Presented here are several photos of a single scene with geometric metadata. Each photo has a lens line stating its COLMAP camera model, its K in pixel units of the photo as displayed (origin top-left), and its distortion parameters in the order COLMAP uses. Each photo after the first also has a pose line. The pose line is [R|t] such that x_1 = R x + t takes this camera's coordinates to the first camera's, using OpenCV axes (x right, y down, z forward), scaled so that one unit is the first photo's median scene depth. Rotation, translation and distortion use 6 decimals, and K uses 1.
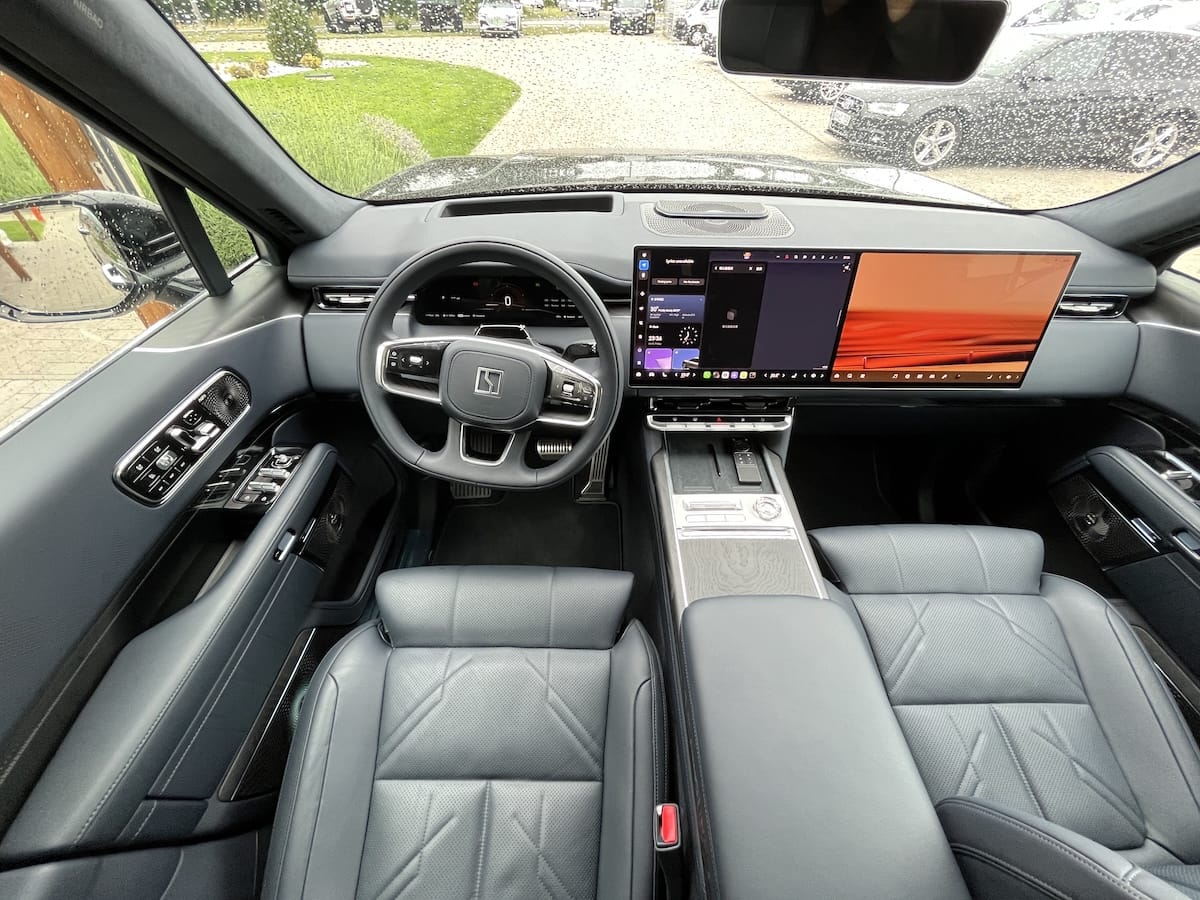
lens RADIAL K [[490.4, 0, 604.4], [0, 490.4, 445.5], [0, 0, 1]] dist [-0.002751, -0.000530]
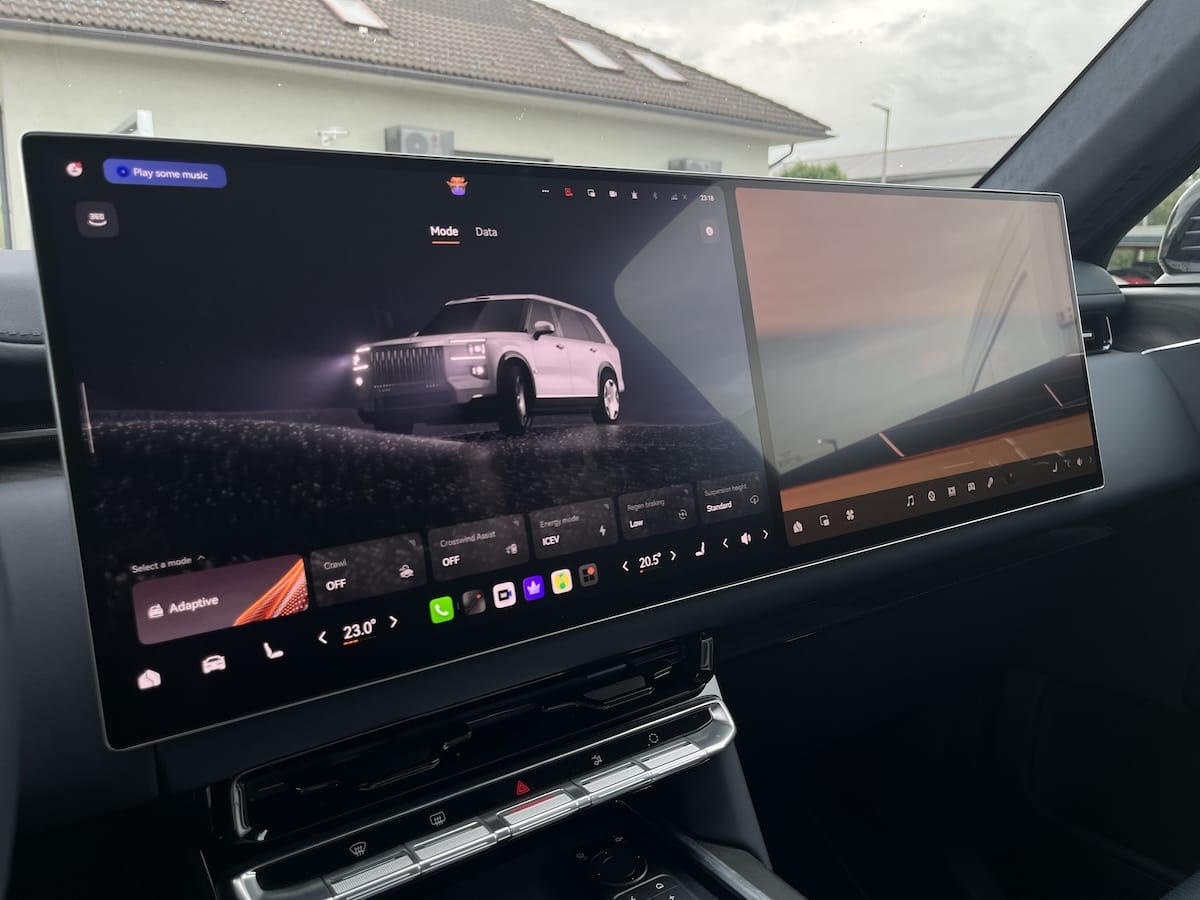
lens RADIAL K [[920.8, 0, 607.0], [0, 920.8, 453.7], [0, 0, 1]] dist [0.026012, -0.033073]
pose [[0.827813, -0.135642, 0.544360, 0.028158], [0.397761, 0.826181, -0.399013, 0.016690], [-0.395617, 0.546833, 0.737876, 0.558991]]
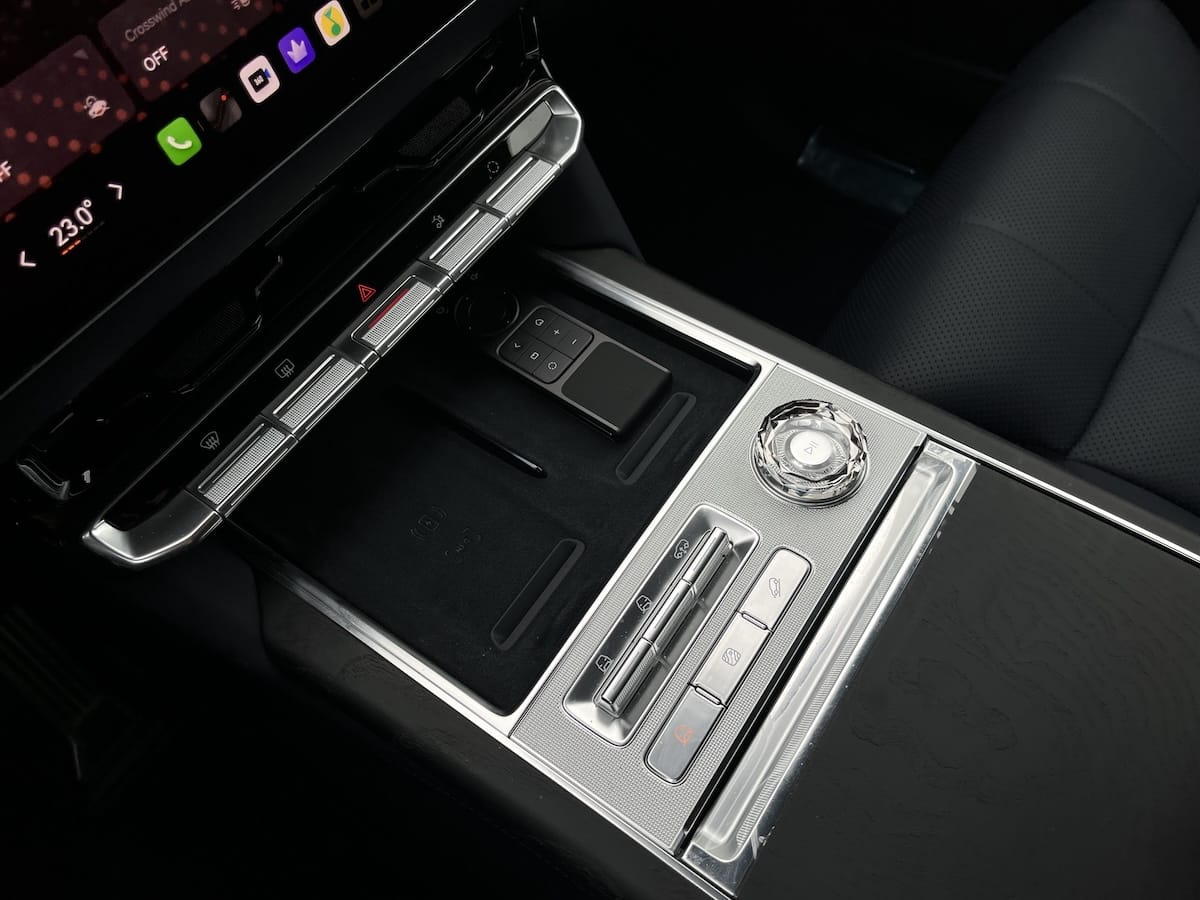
lens RADIAL K [[920.8, 0, 589.2], [0, 920.8, 454.2], [0, 0, 1]] dist [0.026012, -0.033073]
pose [[0.593845, -0.713891, 0.371090, 0.100549], [0.600488, 0.700227, 0.386129, -0.107081], [-0.535501, -0.006466, 0.844510, 0.659825]]
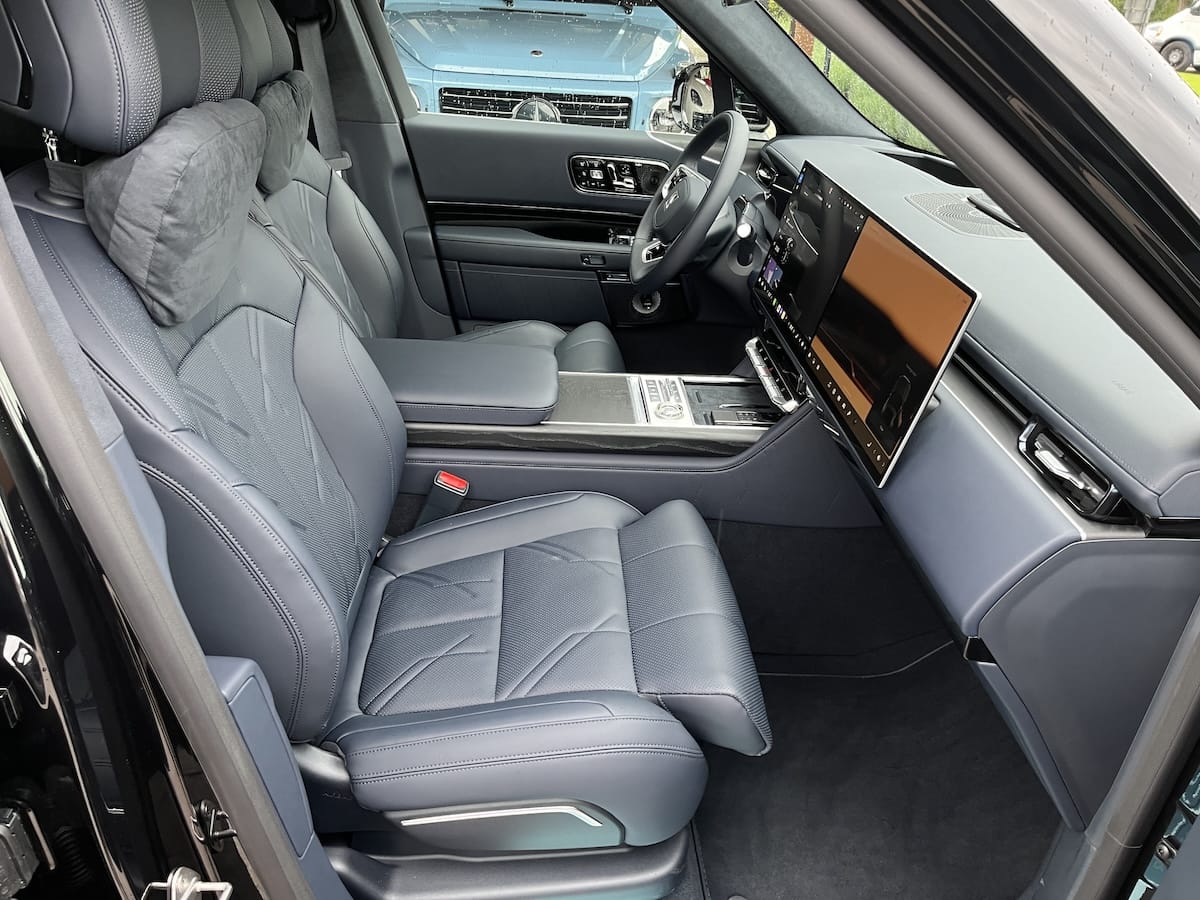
lens RADIAL K [[920.8, 0, 597.1], [0, 920.8, 463.7], [0, 0, 1]] dist [0.026012, -0.033073]
pose [[0.036743, 0.465106, -0.884492, 1.902723], [-0.717827, 0.628059, 0.300442, -0.235815], [0.695251, 0.623874, 0.356942, 0.323616]]
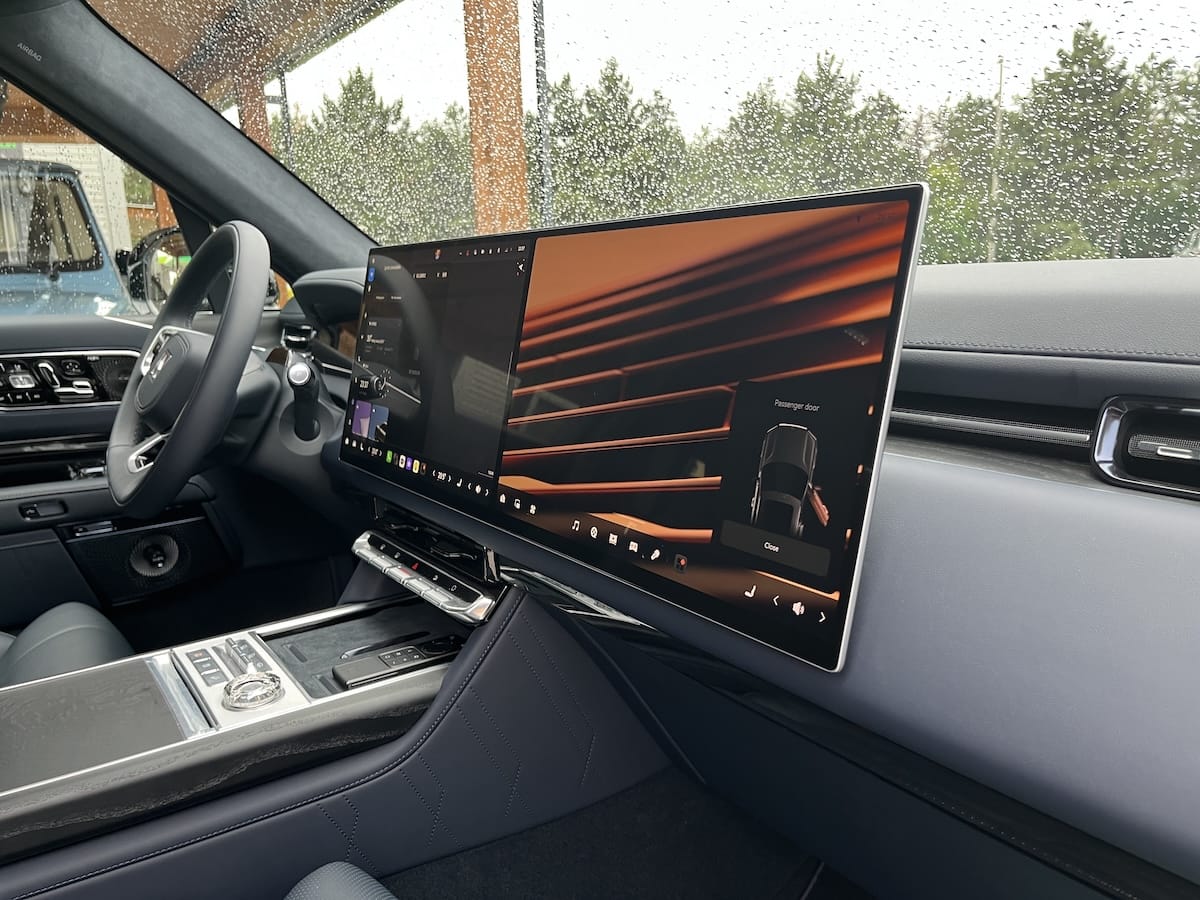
lens RADIAL K [[920.8, 0, 606.6], [0, 920.8, 455.7], [0, 0, 1]] dist [0.026012, -0.033073]
pose [[0.560484, 0.124697, -0.818724, 1.205326], [-0.526023, 0.817173, -0.235646, -0.027530], [0.639654, 0.562743, 0.523605, 0.605824]]
